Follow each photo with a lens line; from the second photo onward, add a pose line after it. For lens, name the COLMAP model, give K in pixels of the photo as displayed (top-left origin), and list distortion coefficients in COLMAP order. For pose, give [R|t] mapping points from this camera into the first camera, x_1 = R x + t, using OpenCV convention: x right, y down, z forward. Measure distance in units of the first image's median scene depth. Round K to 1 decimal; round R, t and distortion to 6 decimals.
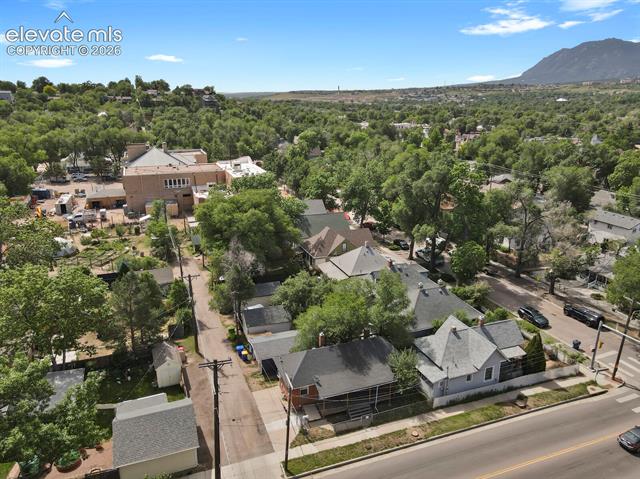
lens RADIAL K [[467.0, 0, 320.0], [0, 467.0, 239.5], [0, 0, 1]] dist [0.013118, 0.004499]
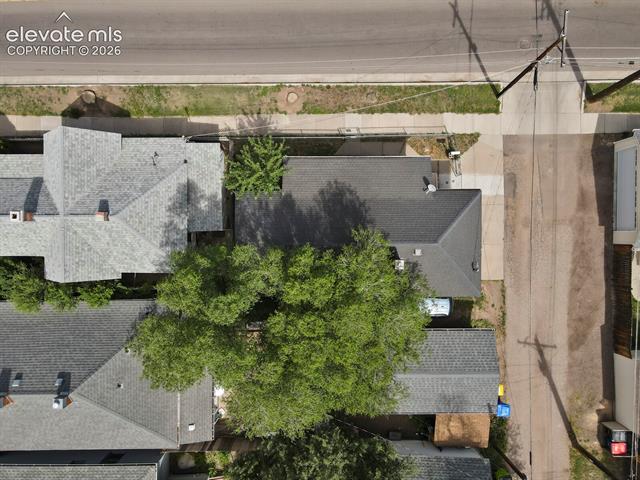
lens RADIAL K [[467.0, 0, 320.0], [0, 467.0, 240.0], [0, 0, 1]] dist [0.013118, 0.004499]
pose [[-0.933336, -0.358953, -0.006014, 0.065704], [0.108429, -0.297825, 0.948443, -0.175517], [-0.342238, 0.884564, 0.316892, 0.636073]]
